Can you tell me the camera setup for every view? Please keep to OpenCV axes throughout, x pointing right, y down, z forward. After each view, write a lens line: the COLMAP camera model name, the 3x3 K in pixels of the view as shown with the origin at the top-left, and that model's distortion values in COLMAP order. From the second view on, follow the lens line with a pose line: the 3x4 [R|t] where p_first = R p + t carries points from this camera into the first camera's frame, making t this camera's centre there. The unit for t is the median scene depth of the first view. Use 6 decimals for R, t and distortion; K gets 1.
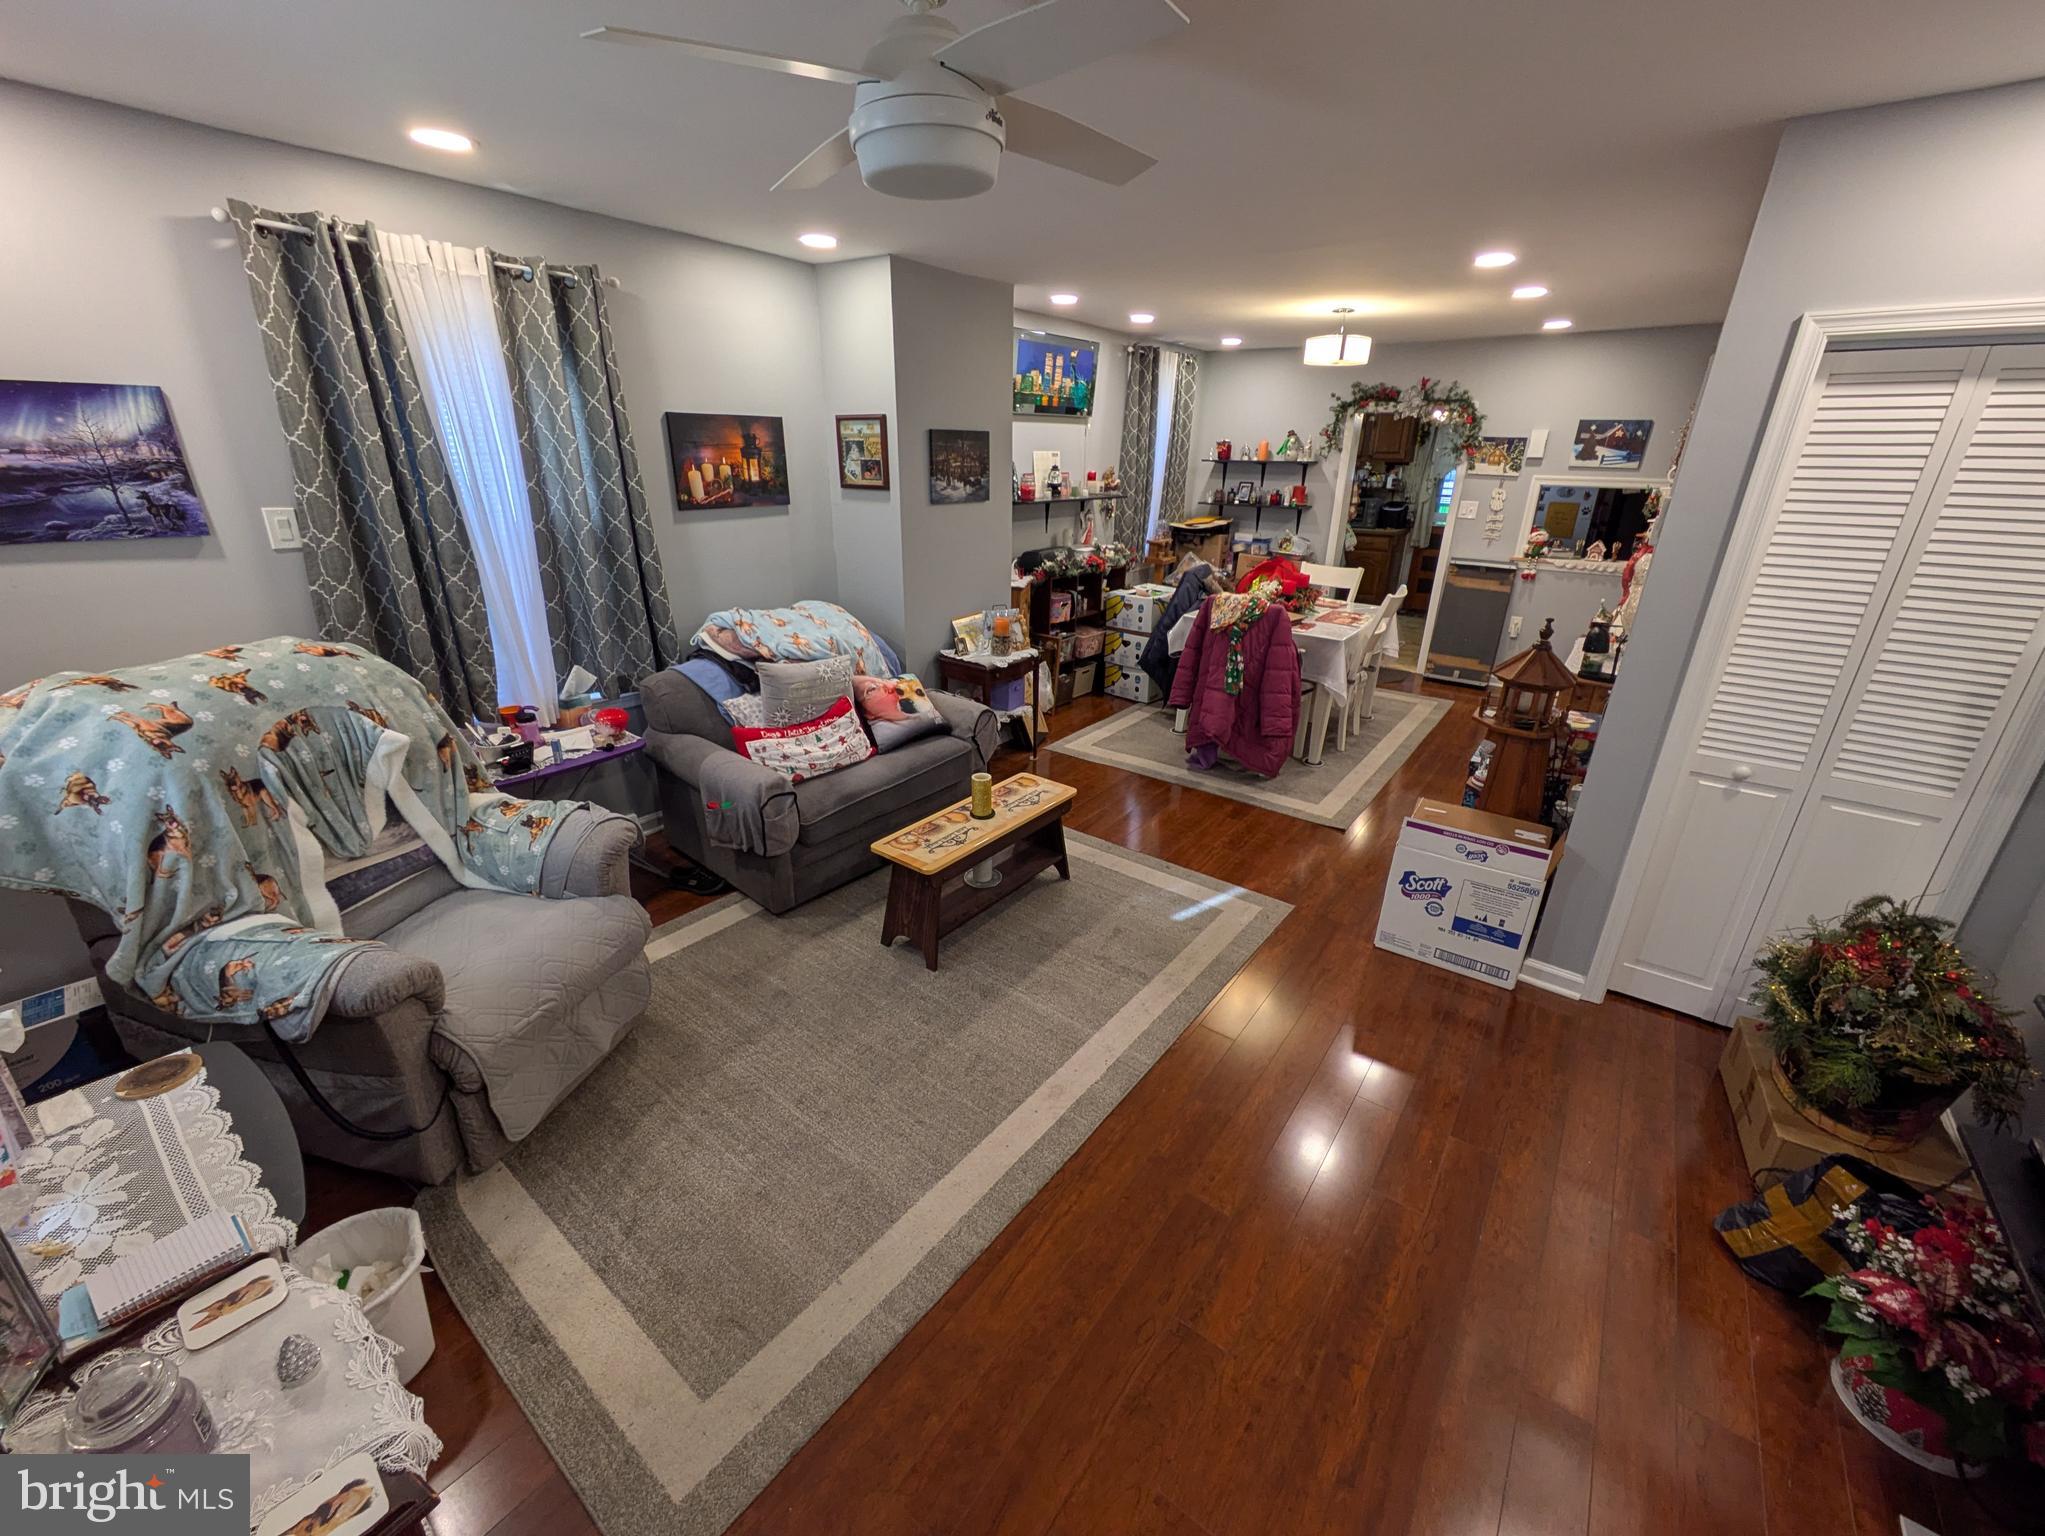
lens RADIAL K [[807.0, 0, 1021.8], [0, 807.0, 769.0], [0, 0, 1]] dist [0.002079, 0.000205]
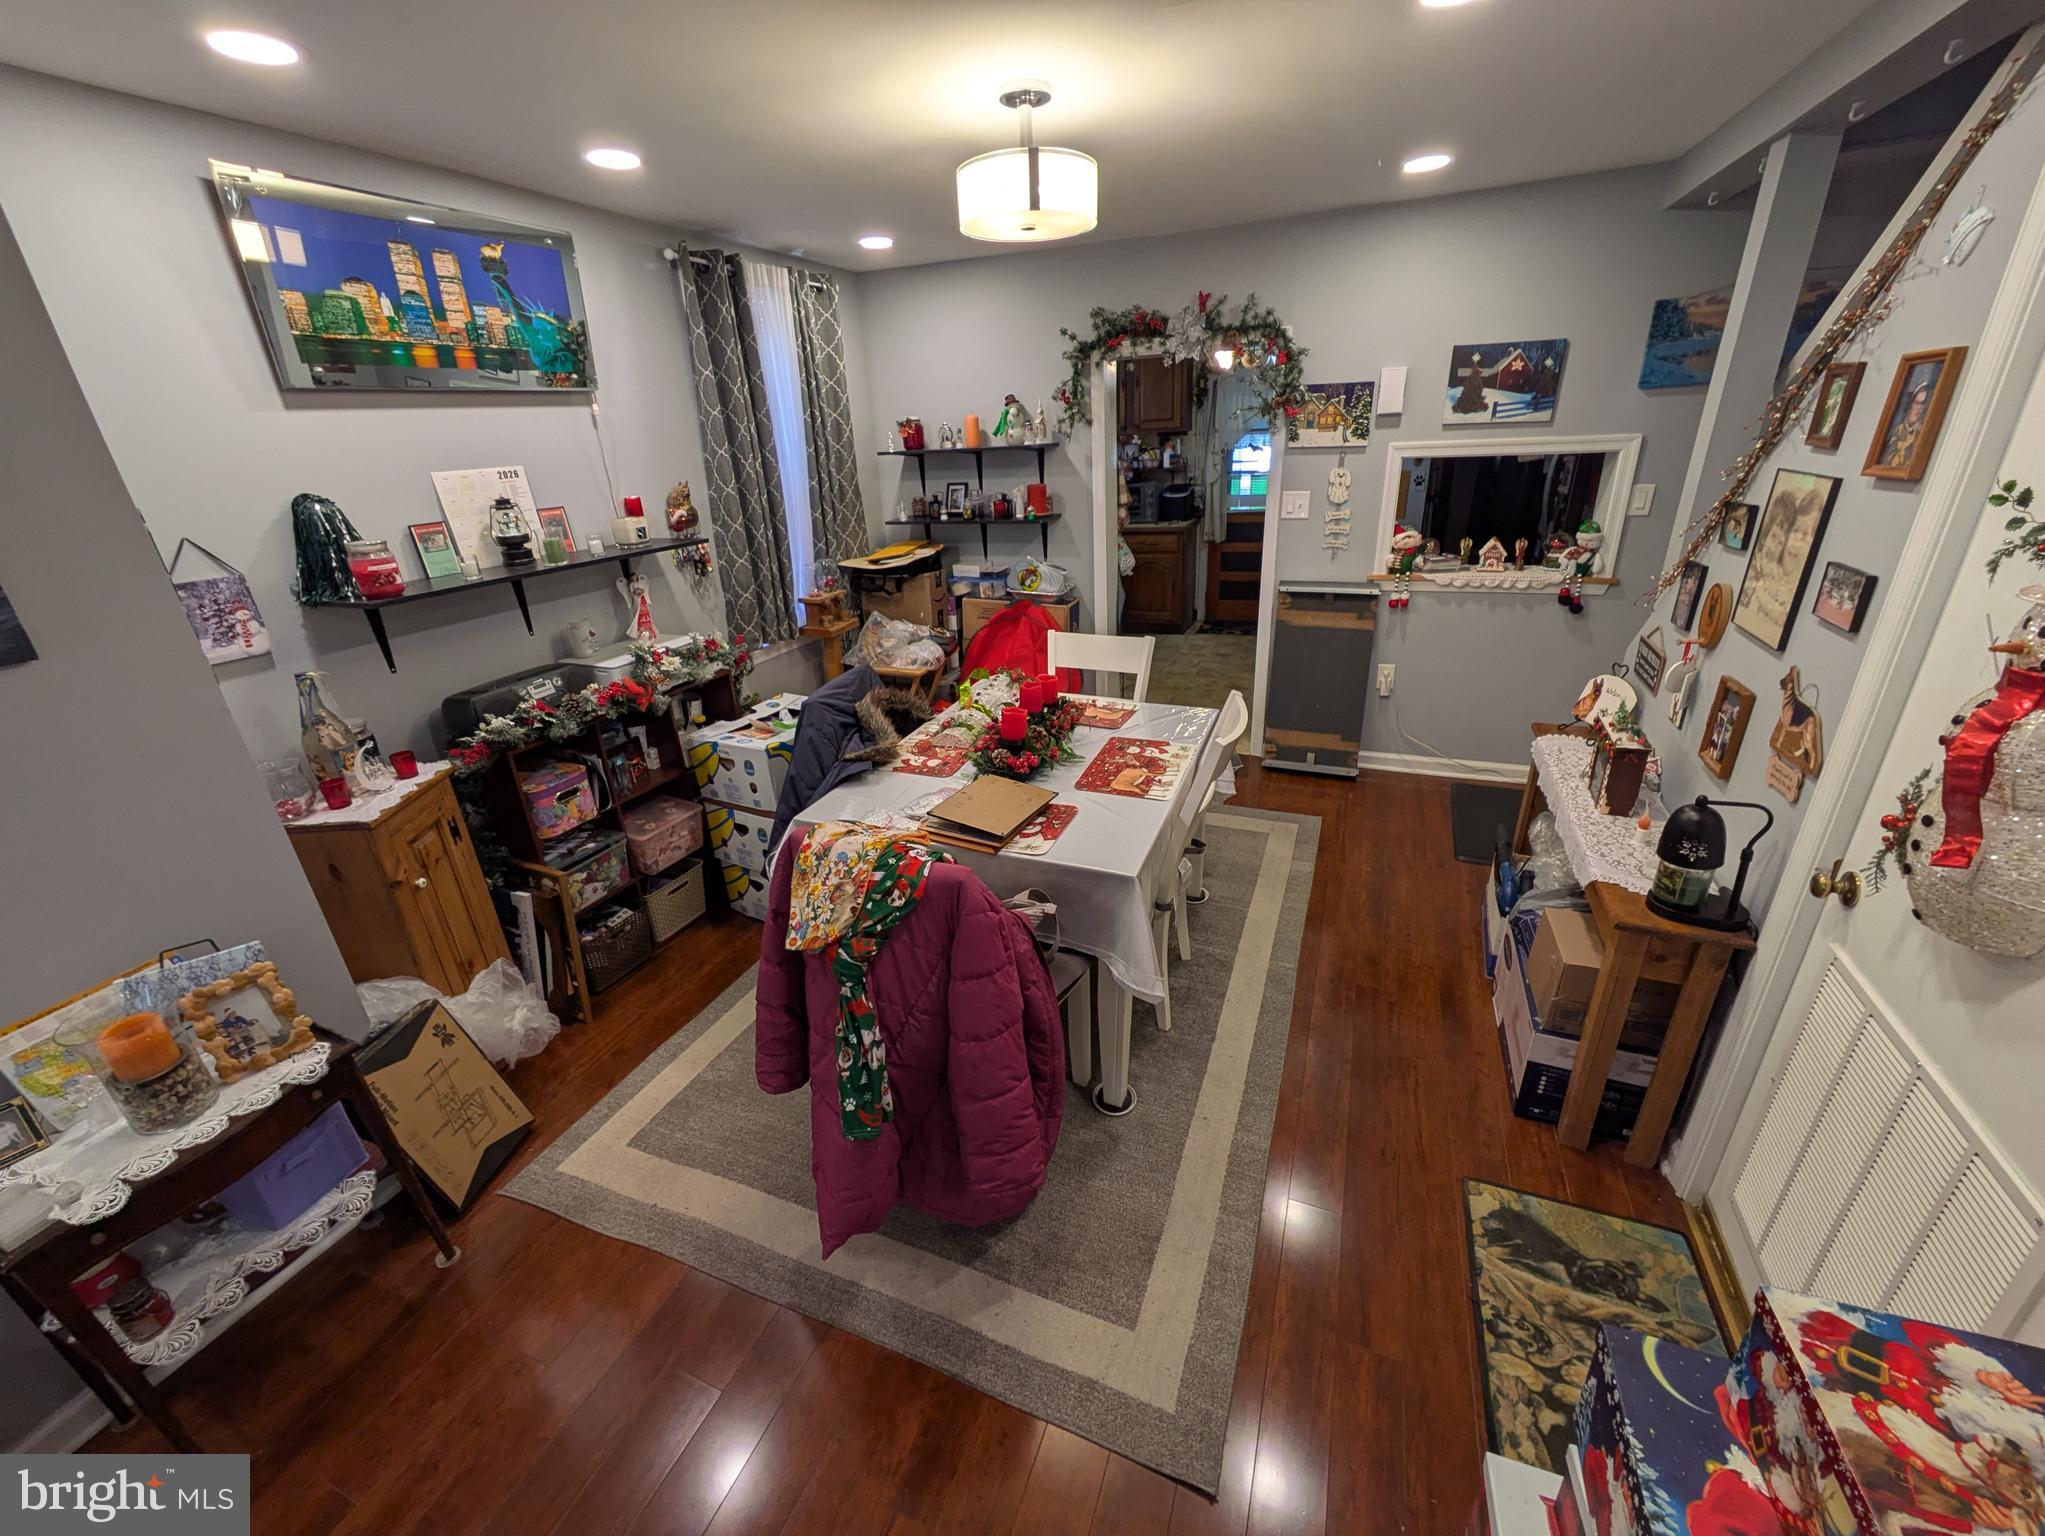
lens RADIAL K [[807.0, 0, 1019.0], [0, 807.0, 768.3], [0, 0, 1]] dist [0.002079, 0.000205]
pose [[0.967648, -0.153621, 0.200144, 0.194567], [0.149972, 0.988127, 0.033359, -0.176990], [-0.202892, -0.002263, 0.979198, 0.443312]]
